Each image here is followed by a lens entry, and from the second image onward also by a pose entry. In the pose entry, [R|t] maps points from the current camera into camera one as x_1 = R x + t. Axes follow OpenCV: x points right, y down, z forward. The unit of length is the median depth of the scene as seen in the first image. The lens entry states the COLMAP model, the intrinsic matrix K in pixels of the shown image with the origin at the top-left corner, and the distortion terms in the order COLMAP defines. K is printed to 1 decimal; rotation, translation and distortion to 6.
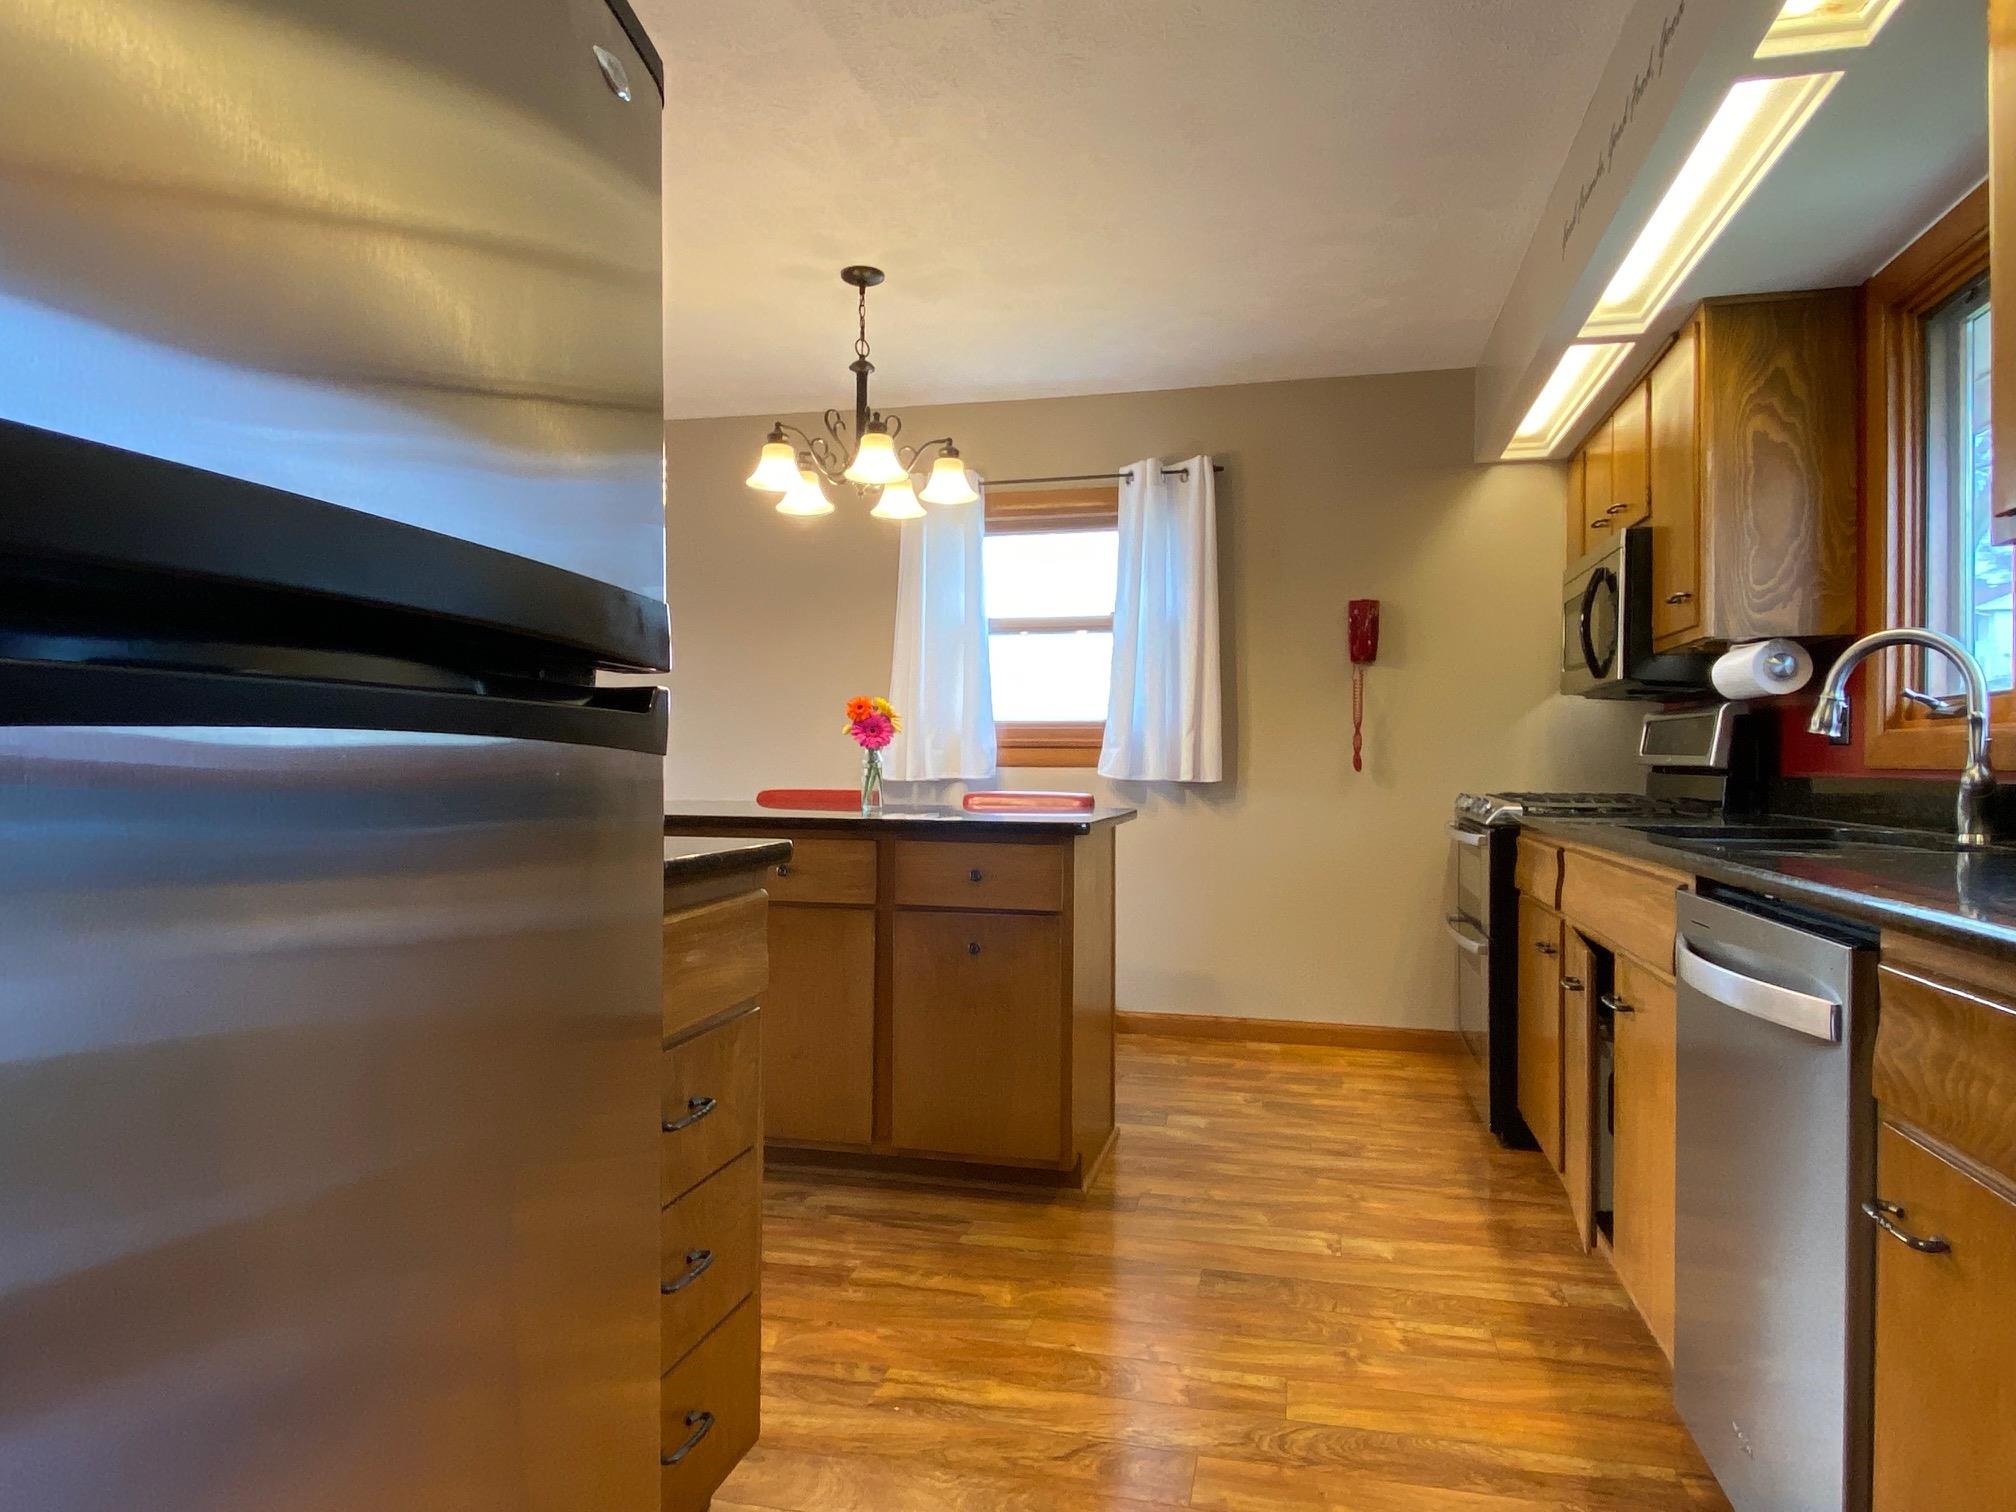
lens RADIAL K [[1239.1, 0, 1016.9], [0, 1239.1, 768.3], [0, 0, 1]] dist [0.043486, -0.035563]
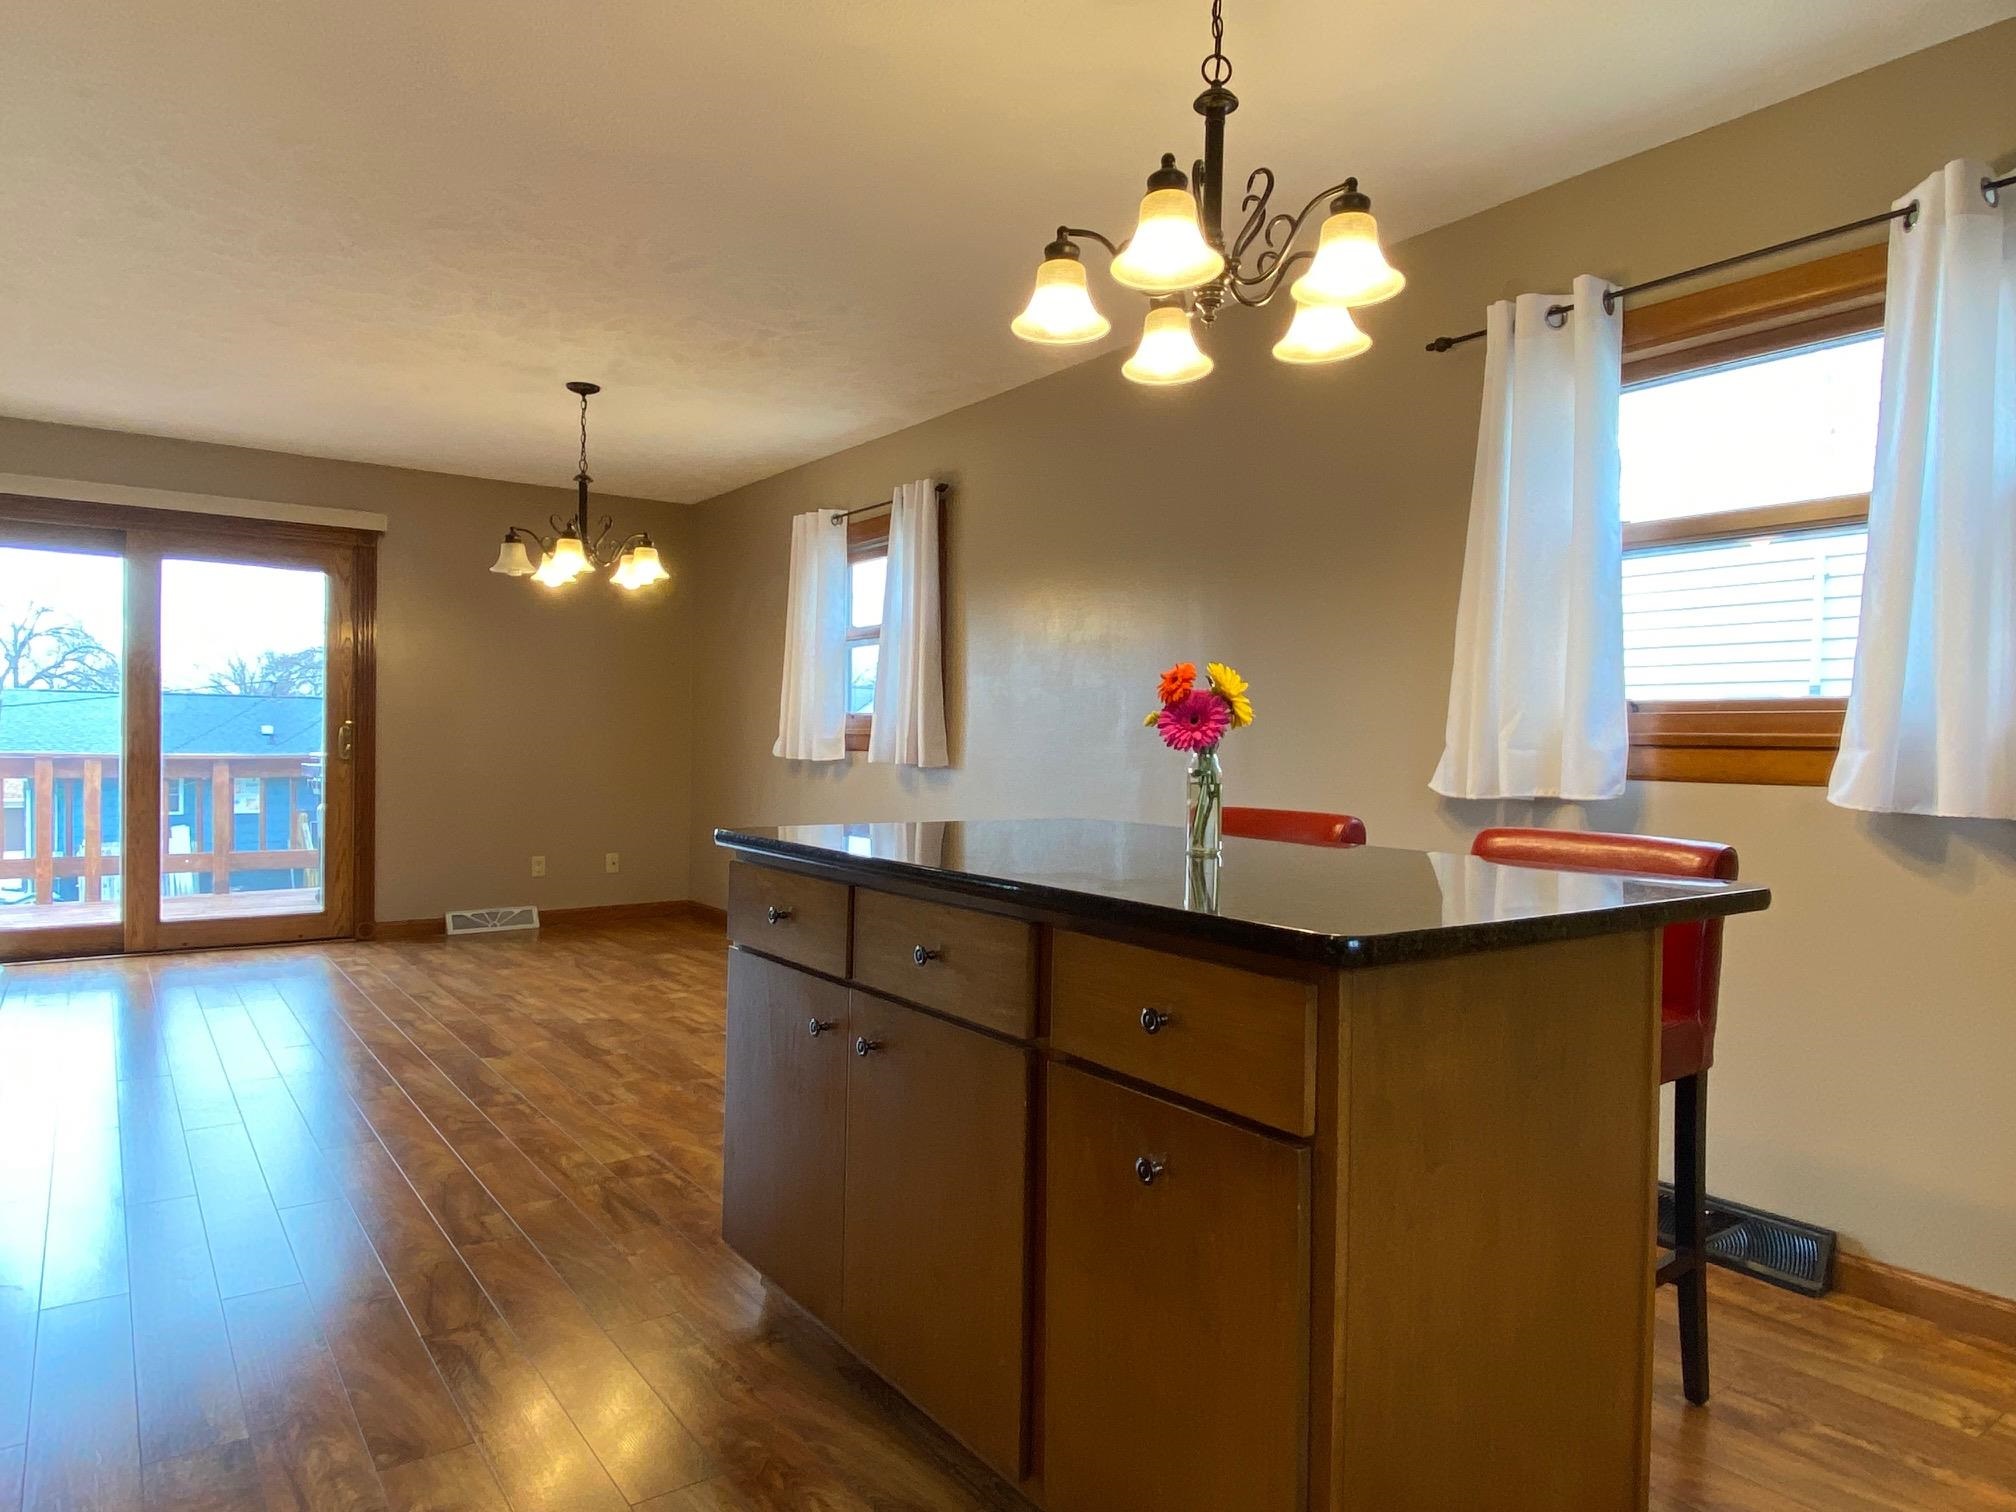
lens RADIAL K [[1239.1, 0, 1009.6], [0, 1239.1, 764.3], [0, 0, 1]] dist [0.043486, -0.035563]
pose [[0.759238, 0.021845, -0.650446, 0.148687], [-0.016930, 0.999761, 0.013815, -0.012008], [0.650593, 0.000523, 0.759427, 0.374039]]
